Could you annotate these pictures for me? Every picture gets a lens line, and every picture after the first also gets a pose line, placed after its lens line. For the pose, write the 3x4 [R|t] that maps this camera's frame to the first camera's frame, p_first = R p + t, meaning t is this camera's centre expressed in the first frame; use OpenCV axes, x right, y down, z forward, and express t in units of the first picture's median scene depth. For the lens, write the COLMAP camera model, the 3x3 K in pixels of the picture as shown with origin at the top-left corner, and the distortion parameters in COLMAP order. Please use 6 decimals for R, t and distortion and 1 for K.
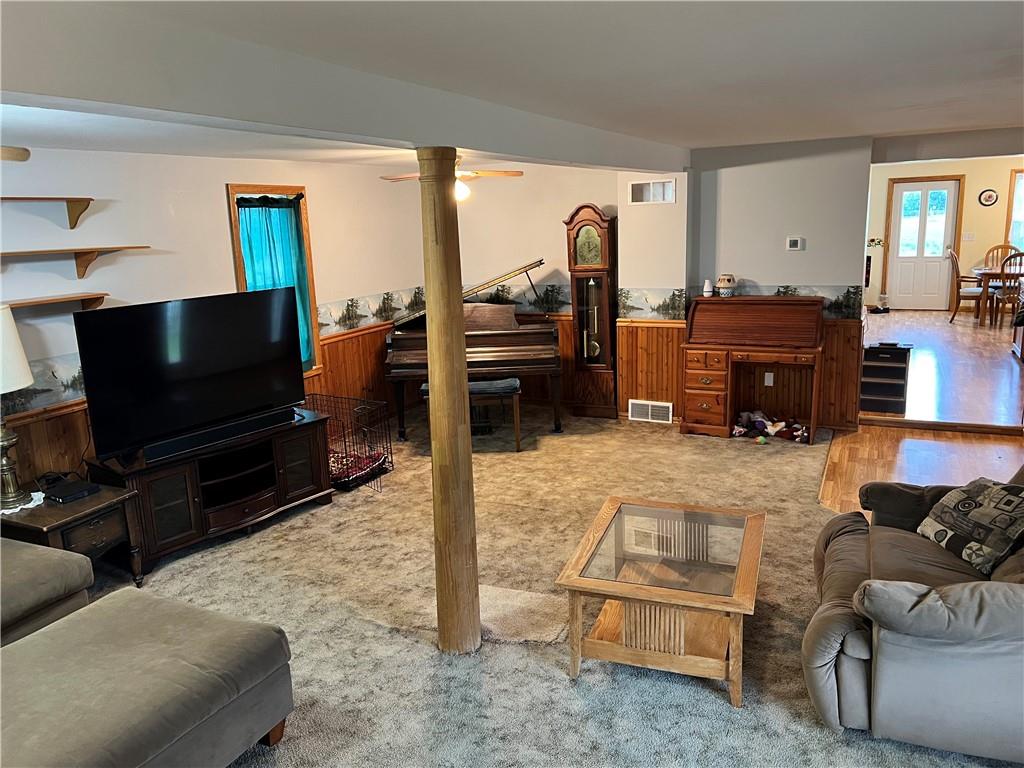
lens RADIAL K [[769.3, 0, 515.2], [0, 769.3, 383.4], [0, 0, 1]] dist [0.052233, -0.050635]
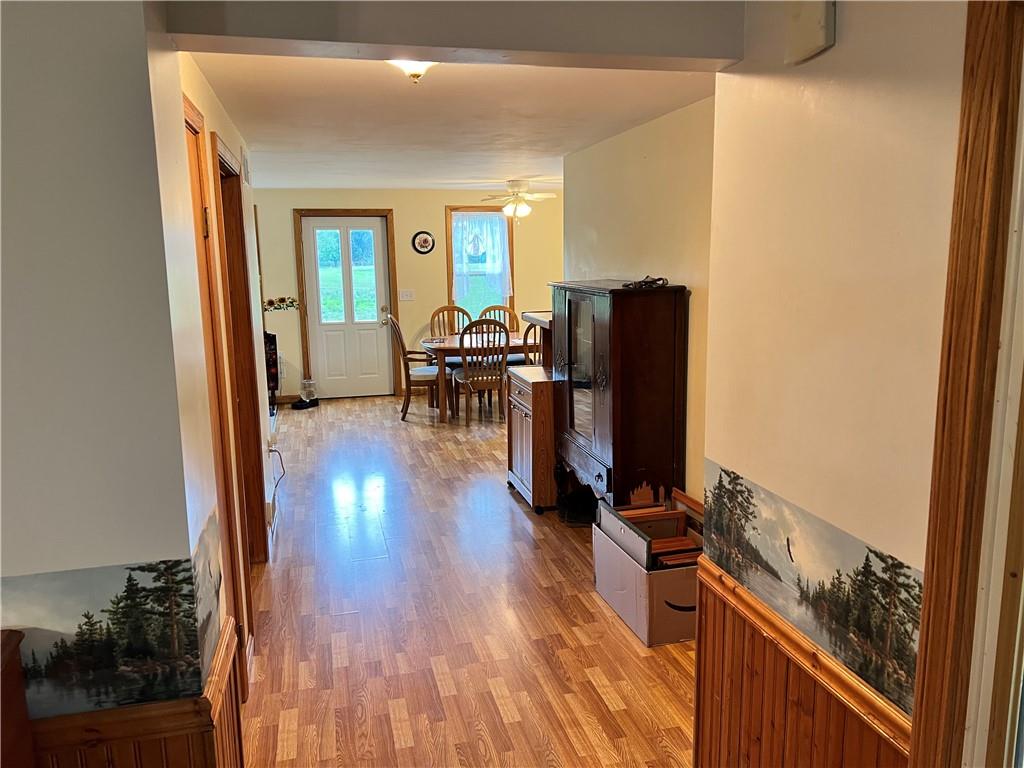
lens RADIAL K [[769.3, 0, 519.7], [0, 769.3, 386.7], [0, 0, 1]] dist [0.052233, -0.050635]
pose [[0.762489, -0.086745, 0.641160, 0.196667], [0.122280, 0.992433, -0.011149, -0.083470], [-0.635341, 0.086902, 0.767327, 0.394169]]
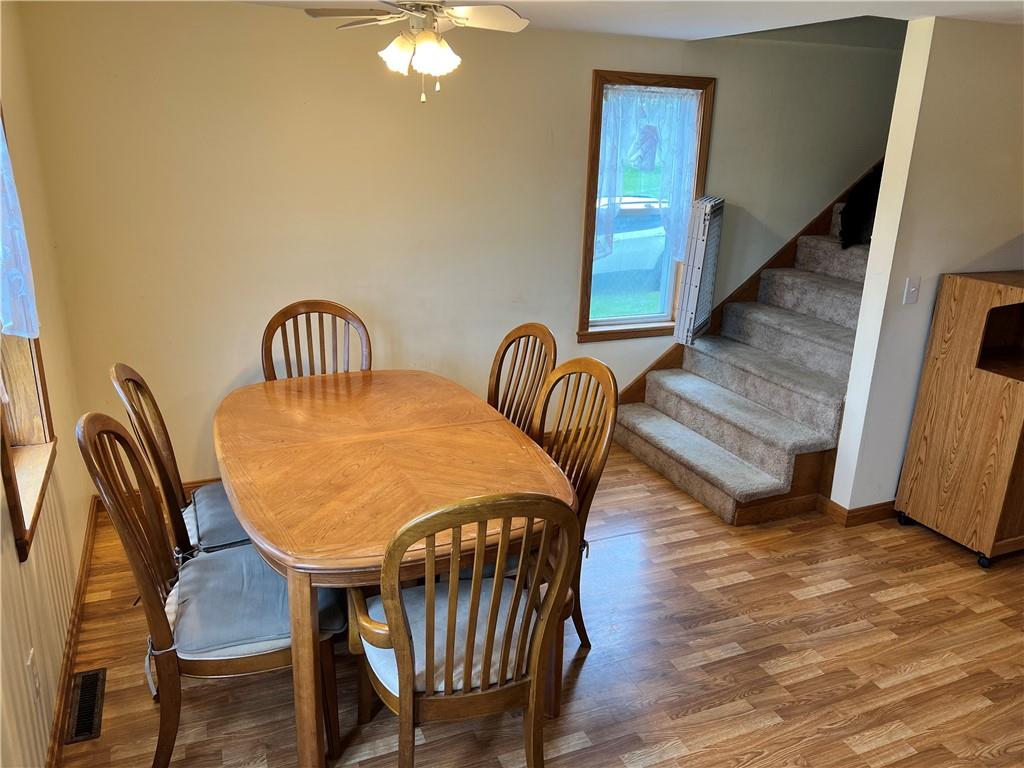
lens RADIAL K [[769.3, 0, 509.1], [0, 769.3, 381.9], [0, 0, 1]] dist [0.052233, -0.050635]
pose [[-0.746969, -0.189813, 0.637187, 0.446160], [0.141351, 0.891132, 0.431165, -0.245748], [-0.649659, 0.412134, -0.638818, 1.039289]]
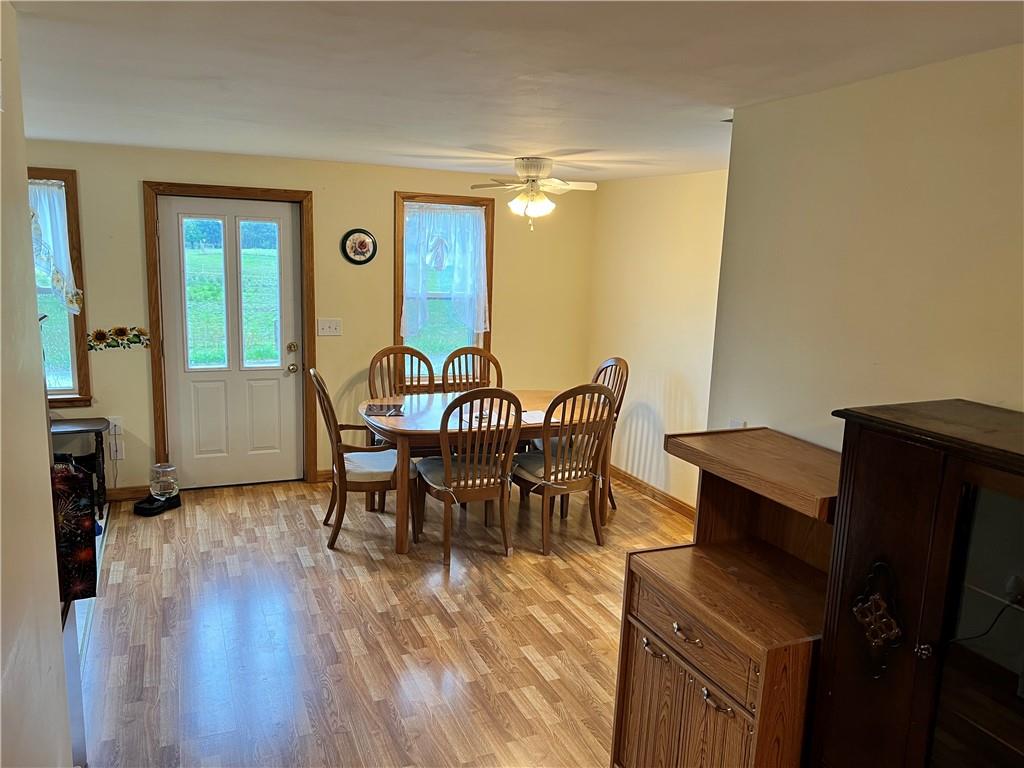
lens RADIAL K [[769.3, 0, 509.4], [0, 769.3, 378.3], [0, 0, 1]] dist [0.052233, -0.050635]
pose [[0.653146, -0.071543, 0.753845, 0.307353], [0.100986, 0.994864, 0.006921, -0.152659], [-0.750468, 0.071608, 0.657016, 0.629268]]
